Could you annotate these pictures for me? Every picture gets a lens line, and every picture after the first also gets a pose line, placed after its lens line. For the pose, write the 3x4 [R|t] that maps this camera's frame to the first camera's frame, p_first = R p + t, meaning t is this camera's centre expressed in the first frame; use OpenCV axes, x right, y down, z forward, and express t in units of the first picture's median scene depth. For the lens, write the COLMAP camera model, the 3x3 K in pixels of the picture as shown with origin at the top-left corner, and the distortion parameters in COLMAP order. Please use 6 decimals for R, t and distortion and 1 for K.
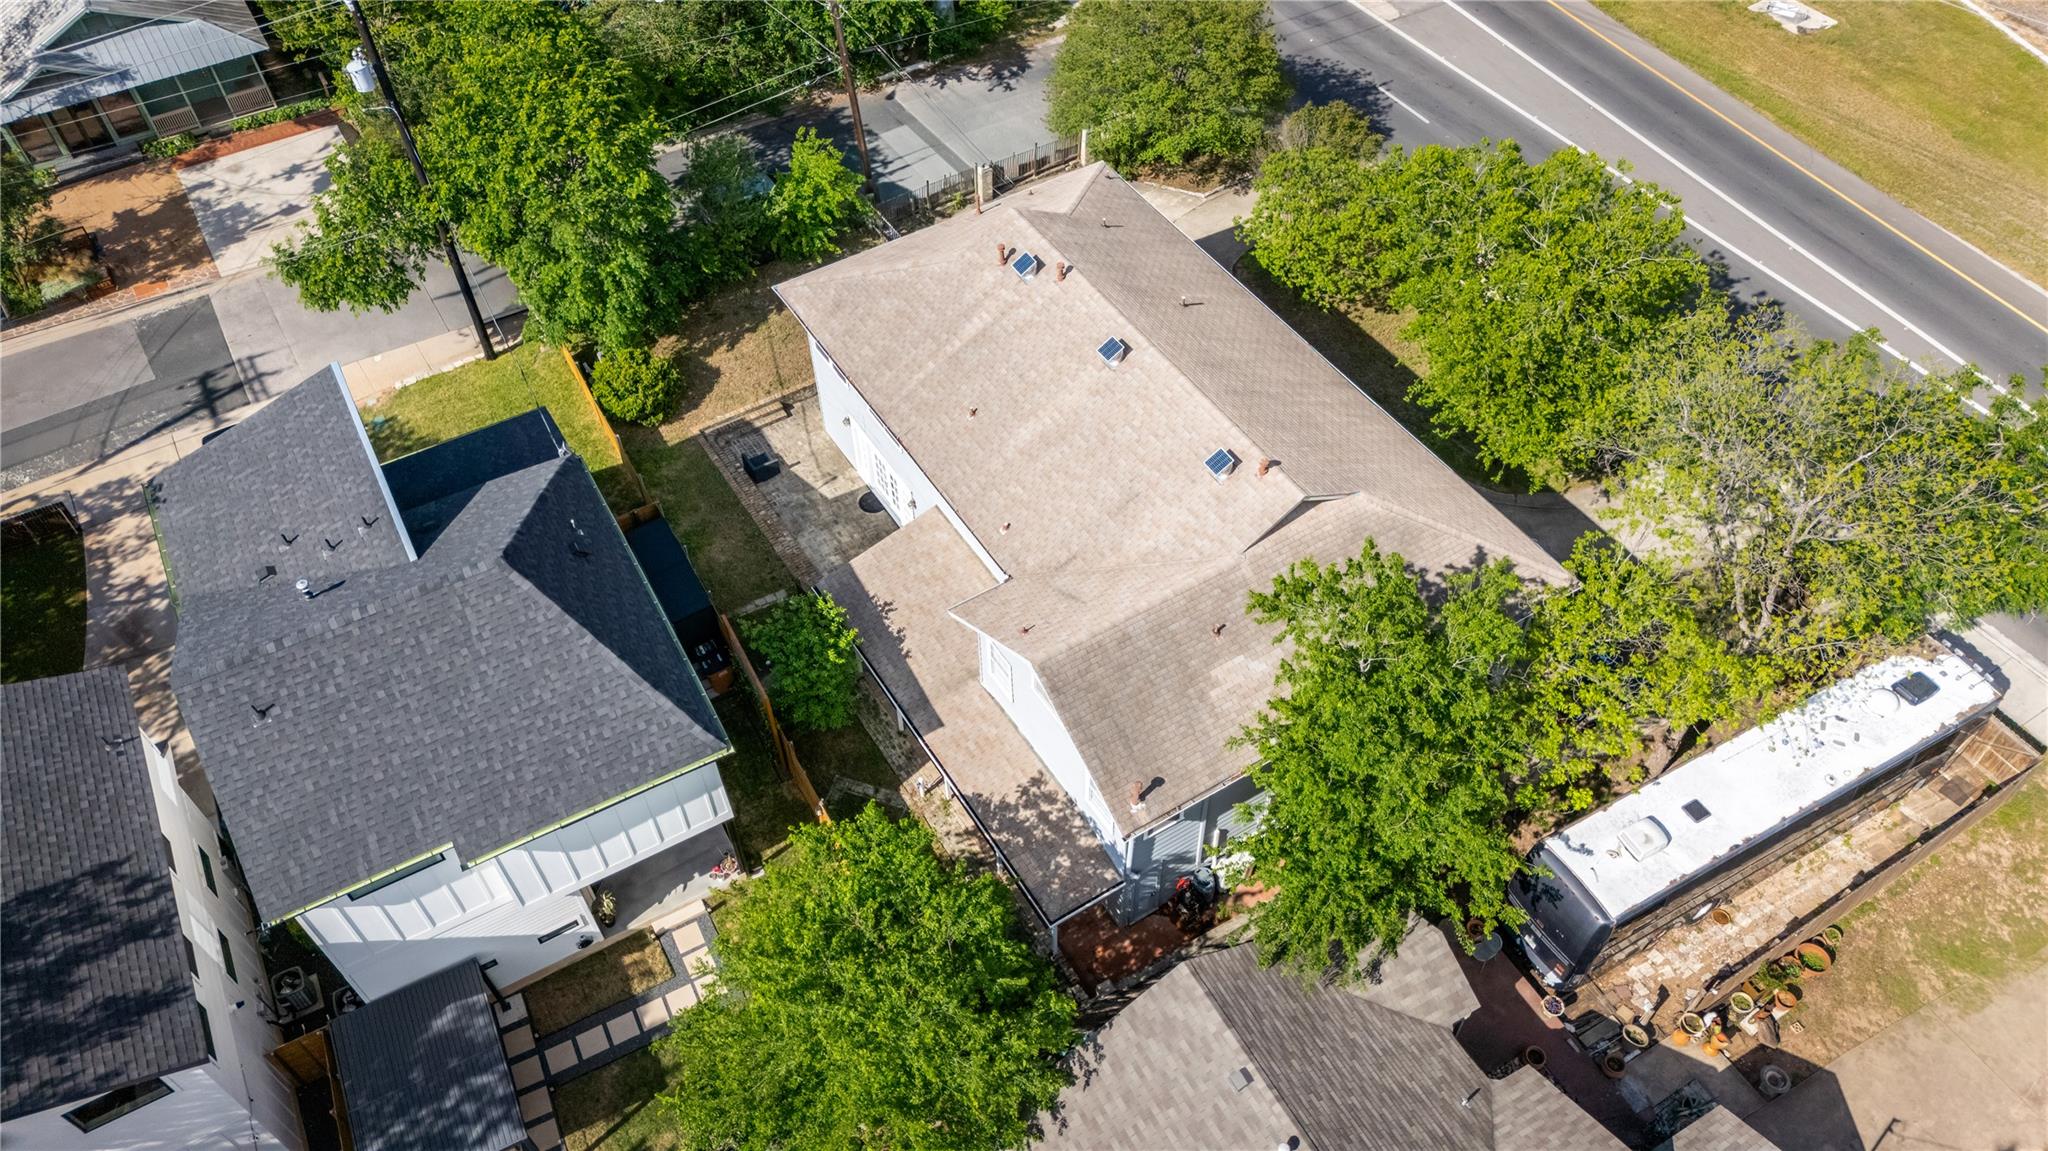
lens RADIAL K [[1455.9, 0, 1024.0], [0, 1455.9, 575.5], [0, 0, 1]] dist [0.107091, -0.193112]
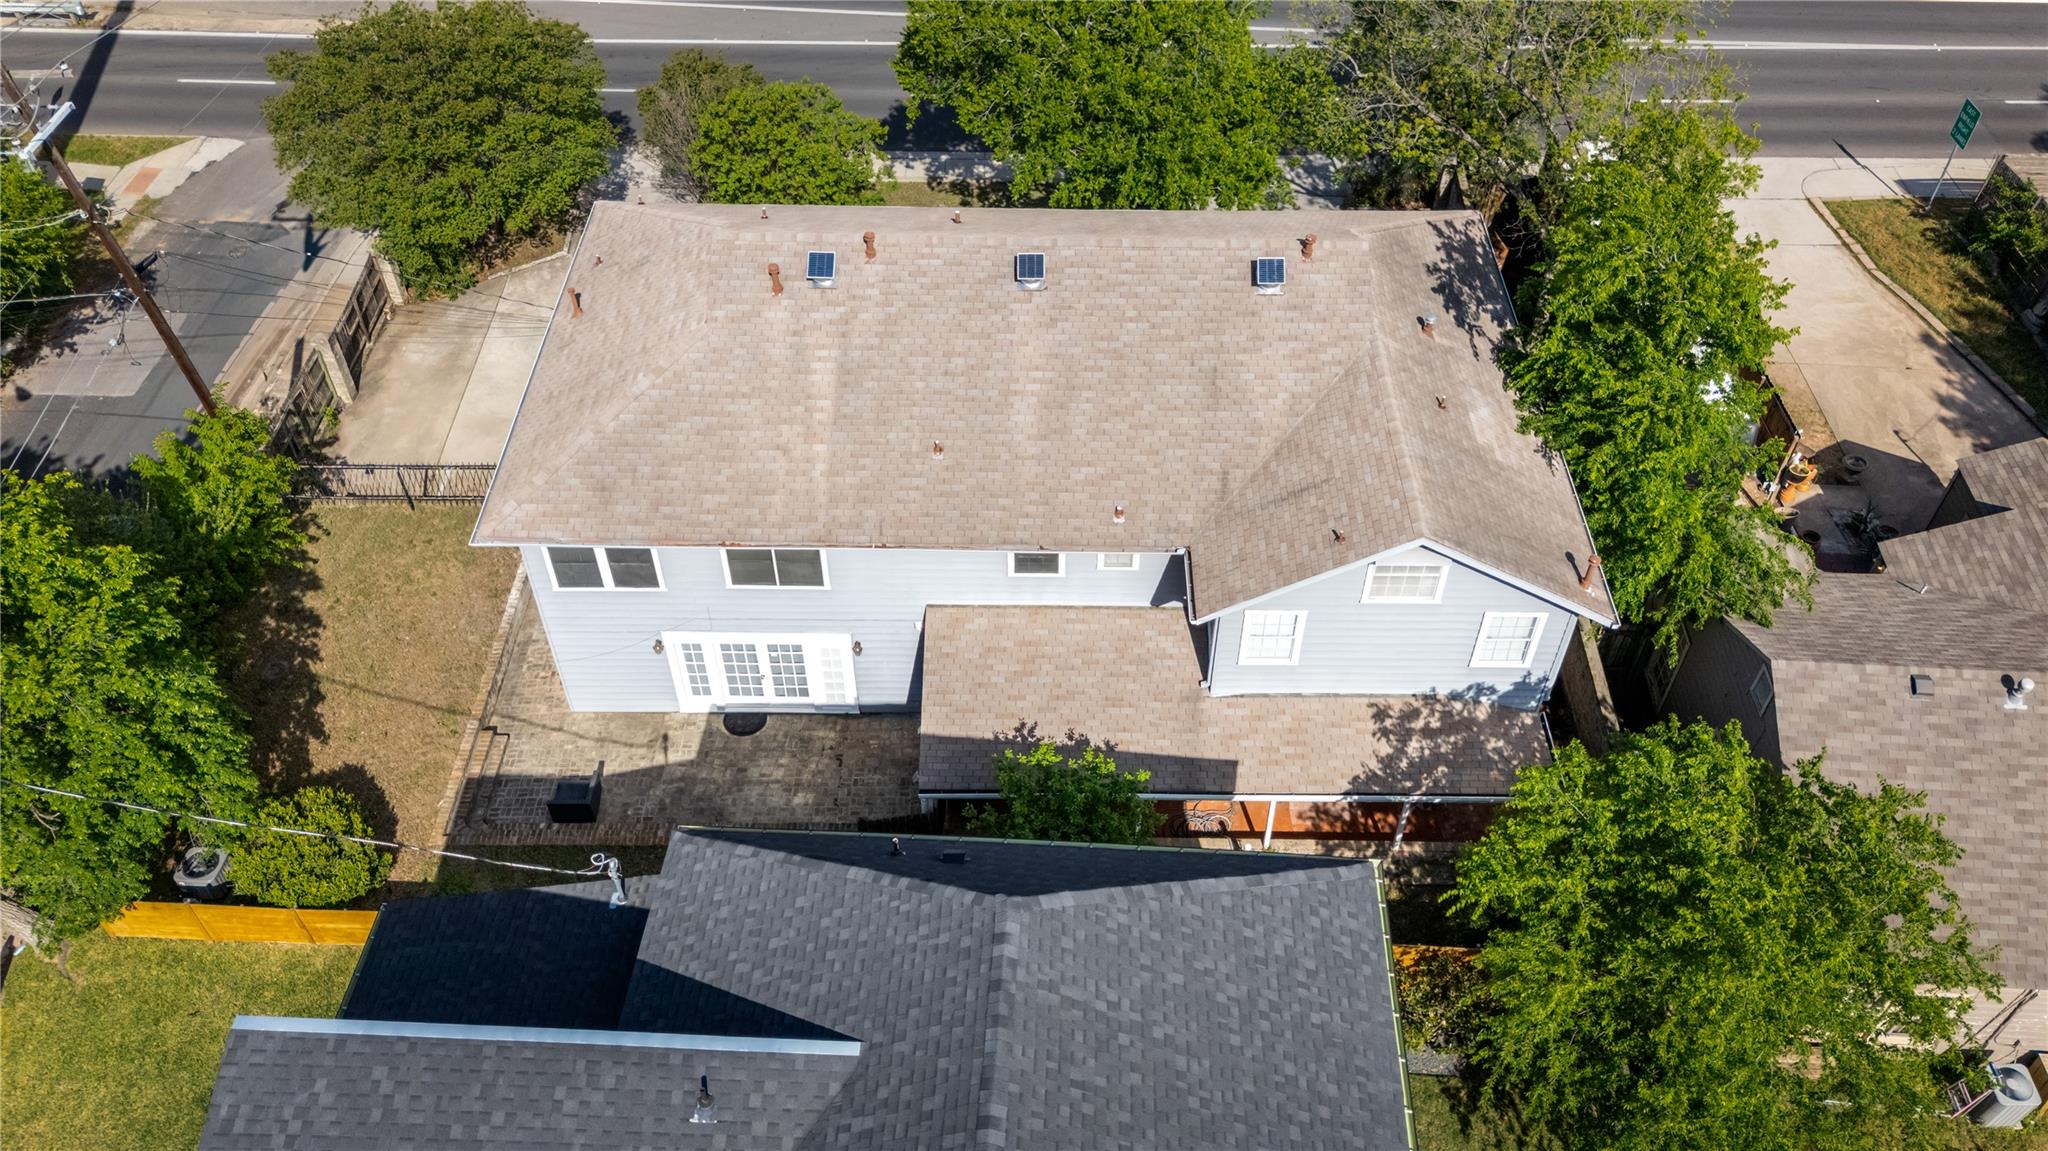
lens RADIAL K [[1572.5, 0, 1024.0], [0, 1572.5, 575.5], [0, 0, 1]] dist [0.063950, -0.062223]
pose [[0.541202, -0.587946, 0.601183, -0.567644], [0.636745, 0.753499, 0.163692, -0.179312], [-0.549233, 0.294210, 0.782166, 0.414499]]
